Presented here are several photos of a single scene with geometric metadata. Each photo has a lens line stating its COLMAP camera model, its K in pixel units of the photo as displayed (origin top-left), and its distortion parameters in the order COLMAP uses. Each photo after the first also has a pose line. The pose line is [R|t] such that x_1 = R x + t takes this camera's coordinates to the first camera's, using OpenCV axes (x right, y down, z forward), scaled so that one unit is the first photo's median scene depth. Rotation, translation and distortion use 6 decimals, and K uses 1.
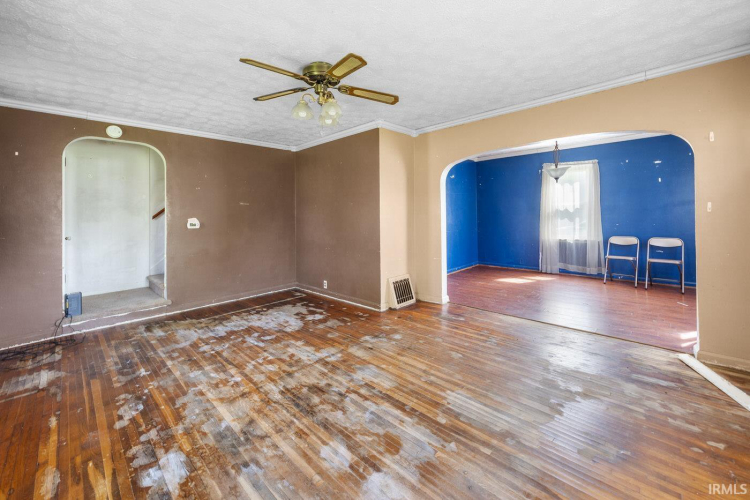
lens RADIAL K [[296.1, 0, 378.2], [0, 296.1, 218.2], [0, 0, 1]] dist [-0.004306, 0.000341]
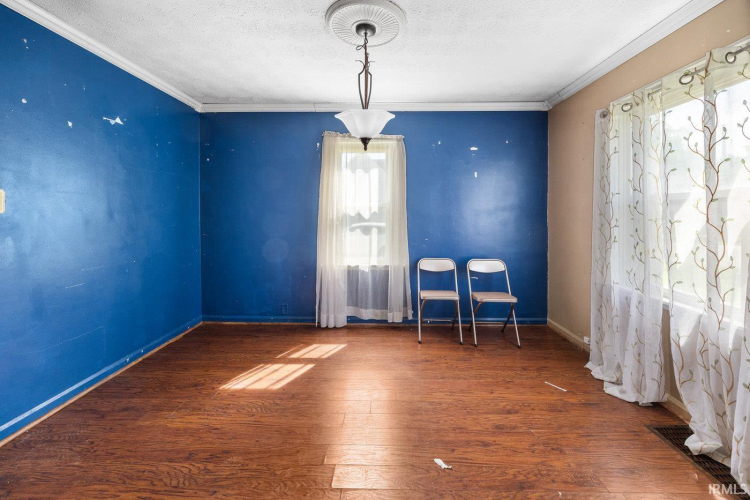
lens RADIAL K [[296.1, 0, 388.0], [0, 296.1, 216.9], [0, 0, 1]] dist [-0.004306, 0.000341]
pose [[0.715954, 0.020165, 0.697856, 0.574851], [-0.005860, 0.999721, -0.022875, -0.023537], [-0.698123, 0.012288, 0.715873, 1.156859]]
